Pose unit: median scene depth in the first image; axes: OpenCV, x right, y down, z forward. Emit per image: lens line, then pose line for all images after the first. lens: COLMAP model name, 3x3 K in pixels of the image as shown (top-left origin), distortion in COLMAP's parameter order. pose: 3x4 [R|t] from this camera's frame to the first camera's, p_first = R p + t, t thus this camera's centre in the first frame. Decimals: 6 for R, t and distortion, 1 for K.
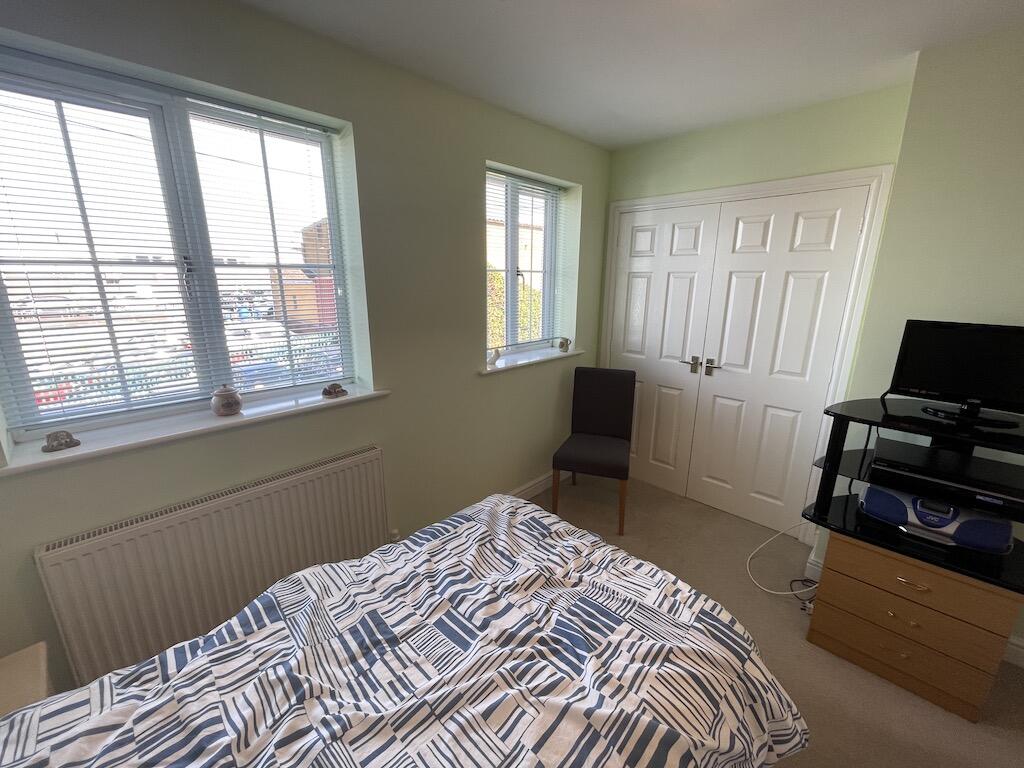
lens RADIAL K [[413.6, 0, 511.1], [0, 413.6, 378.8], [0, 0, 1]] dist [-0.004549, 0.000553]
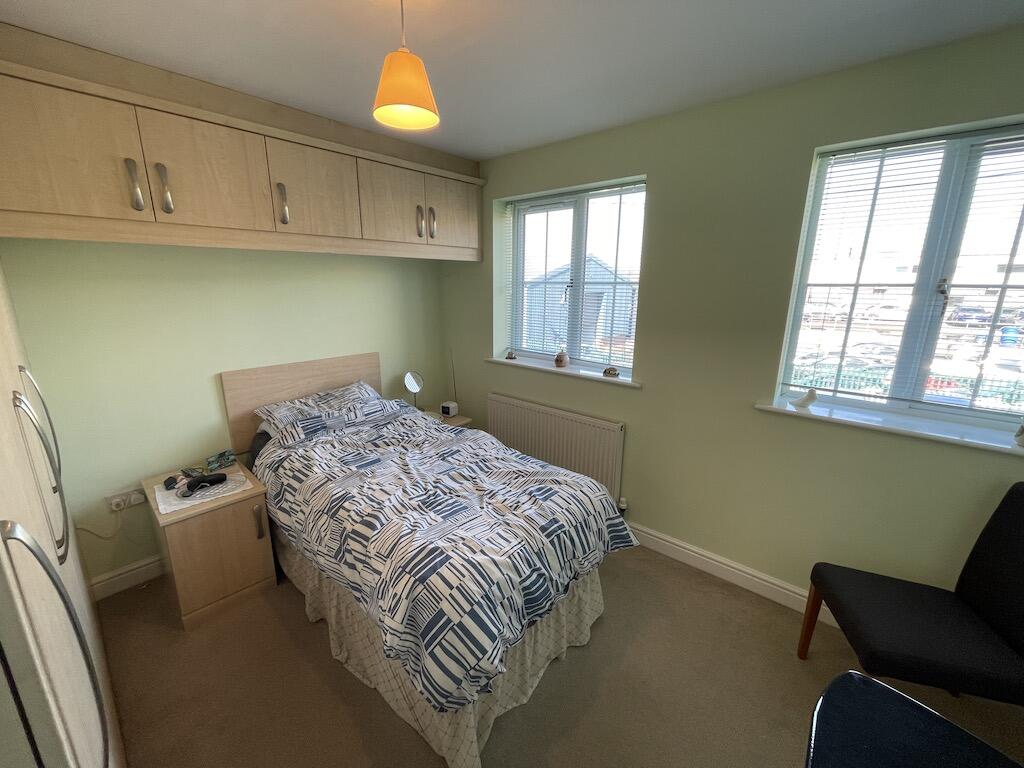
lens RADIAL K [[413.6, 0, 511.4], [0, 413.6, 387.6], [0, 0, 1]] dist [-0.004549, 0.000553]
pose [[0.045122, 0.235226, -0.970893, 1.361625], [-0.242311, 0.945436, 0.217797, -0.214949], [0.969149, 0.225431, 0.099658, 0.812774]]
